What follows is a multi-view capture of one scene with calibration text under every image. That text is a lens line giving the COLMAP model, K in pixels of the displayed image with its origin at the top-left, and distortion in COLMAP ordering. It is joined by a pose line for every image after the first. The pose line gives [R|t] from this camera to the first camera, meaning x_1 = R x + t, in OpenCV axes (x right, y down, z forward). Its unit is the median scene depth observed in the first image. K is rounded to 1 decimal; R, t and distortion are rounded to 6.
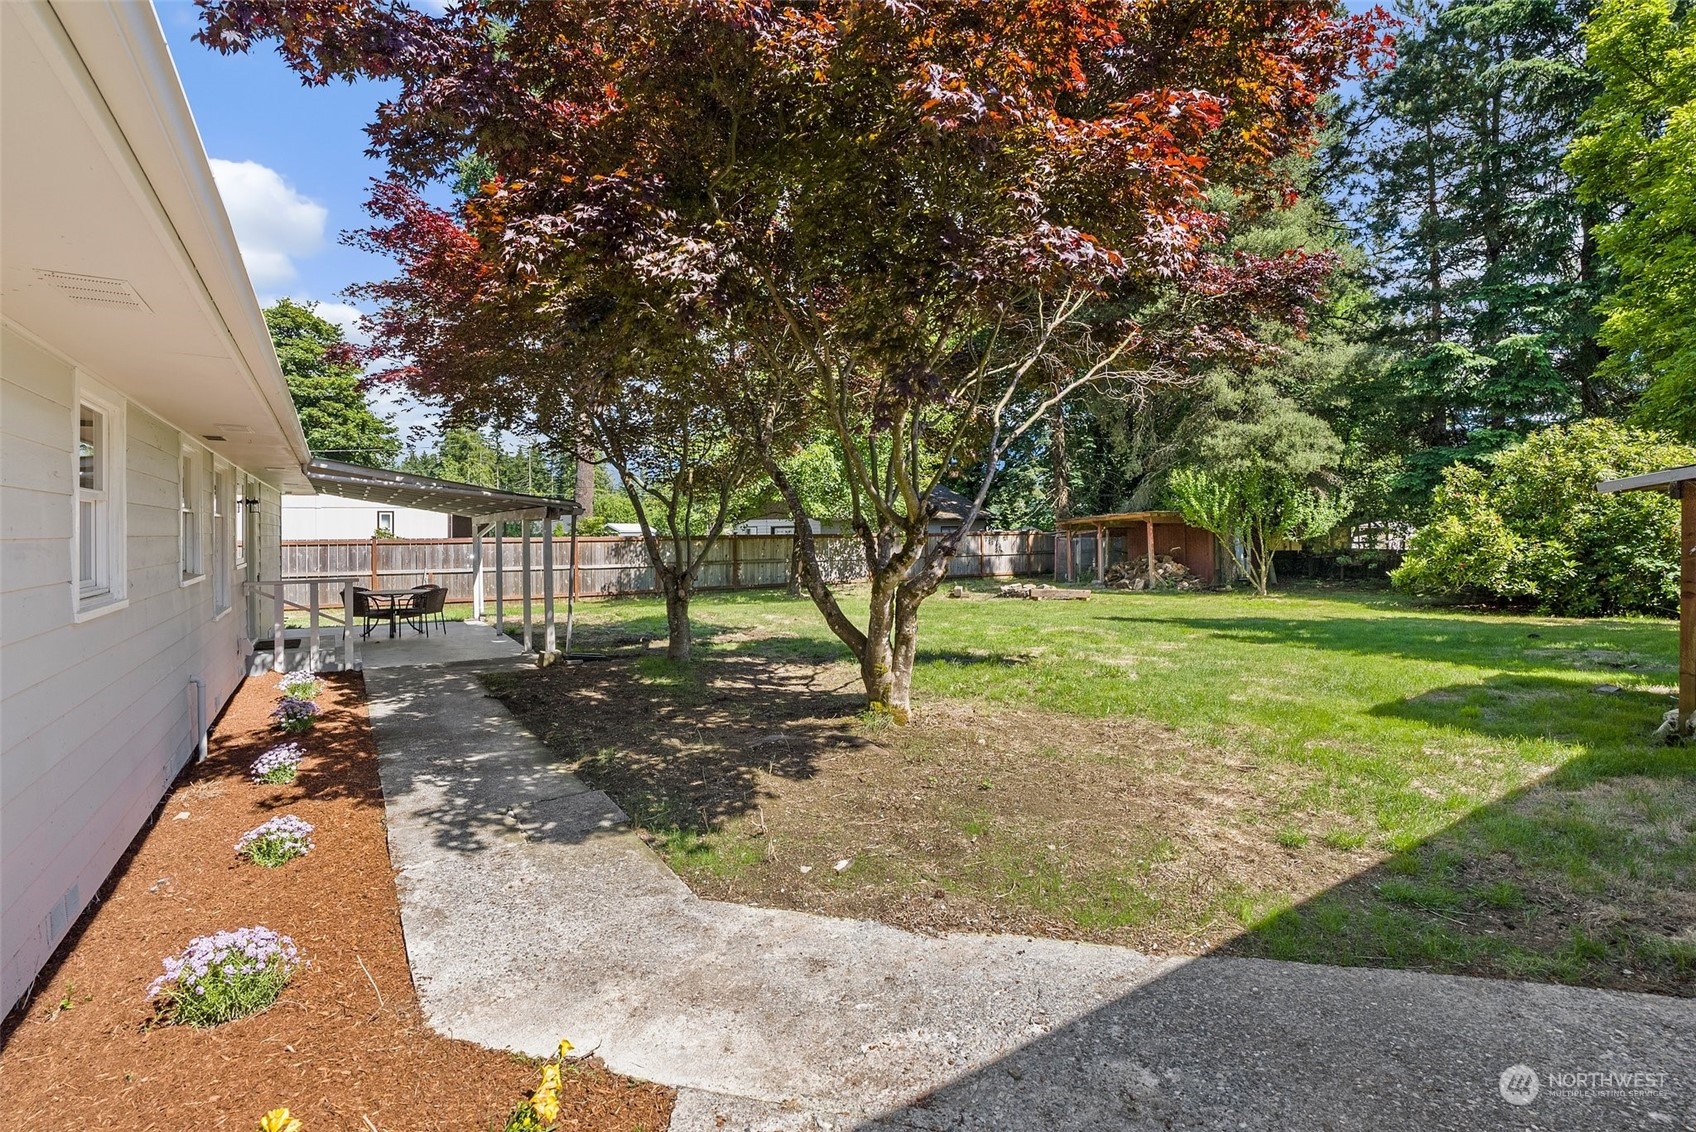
lens RADIAL K [[816.5, 0, 849.7], [0, 816.5, 532.4], [0, 0, 1]] dist [-0.072417, 0.027481]
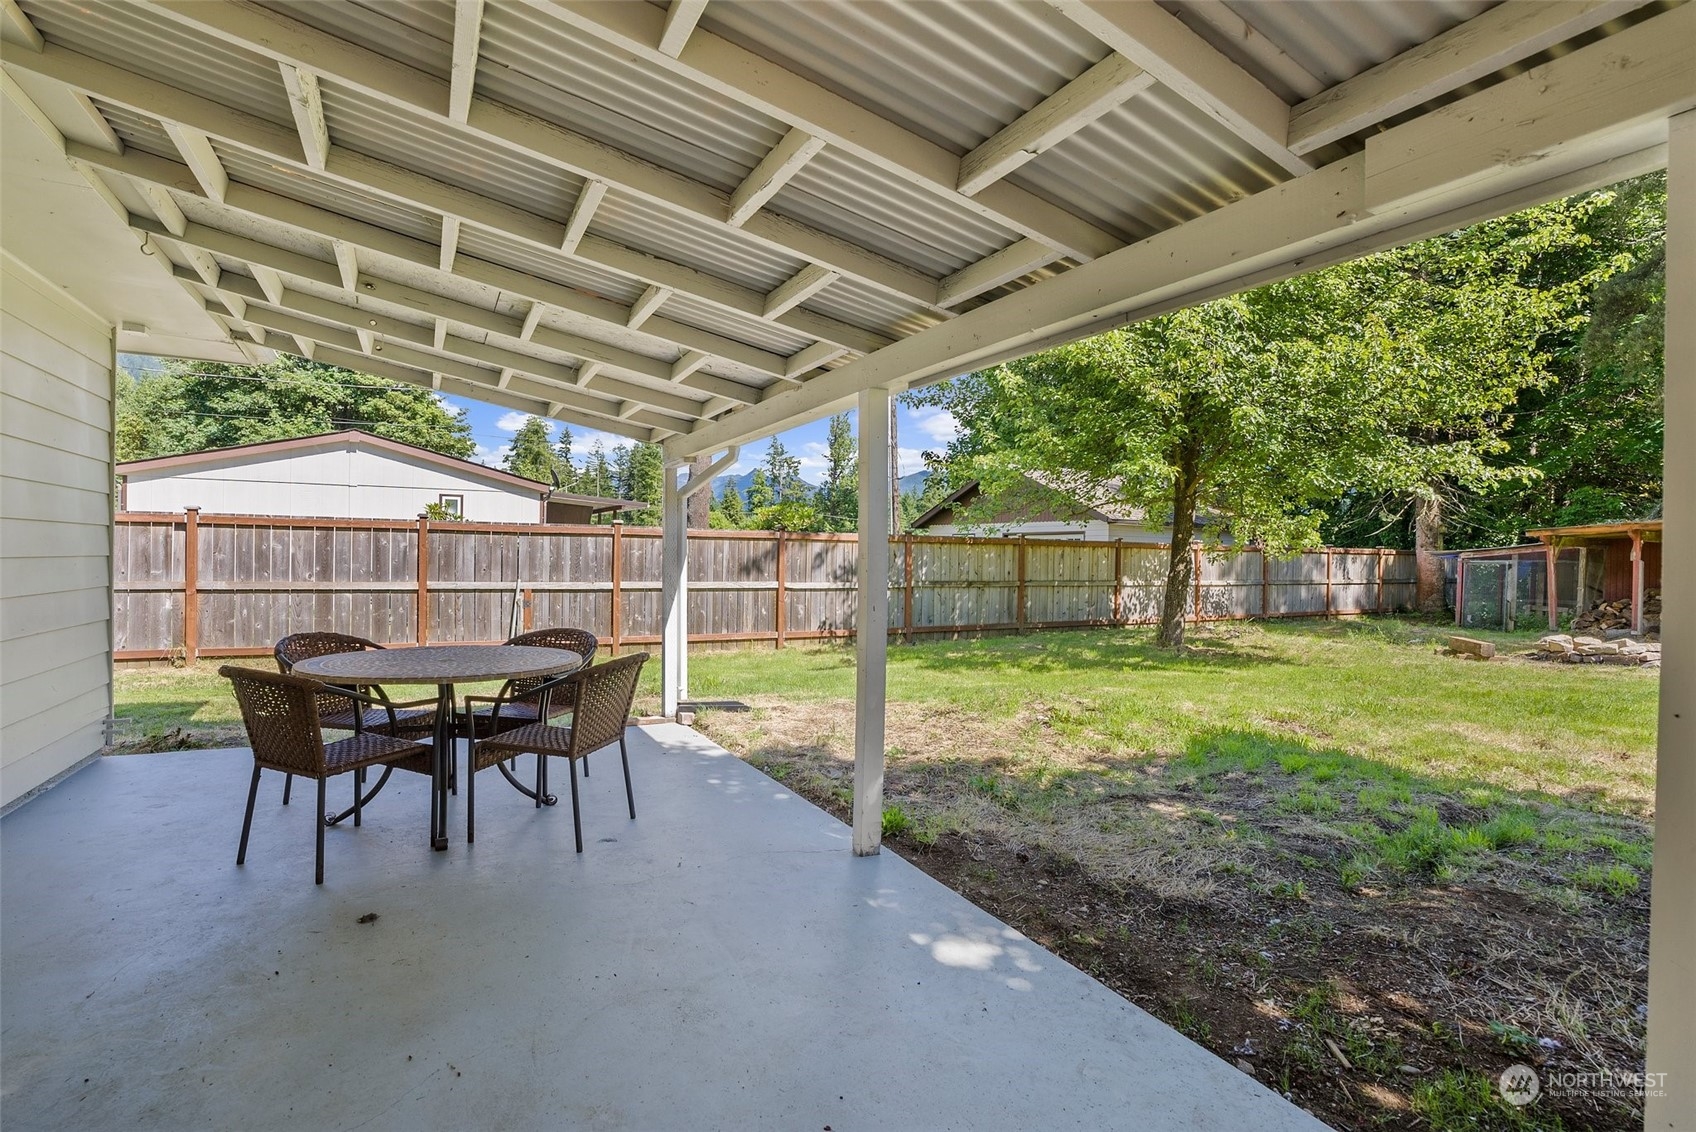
lens RADIAL K [[816.5, 0, 849.7], [0, 816.5, 532.4], [0, 0, 1]] dist [-0.072417, 0.027481]
pose [[0.997343, 0.022596, -0.069259, -0.229361], [-0.024750, 0.999231, -0.030404, 0.020207], [0.068519, 0.032037, 0.997135, 0.404159]]
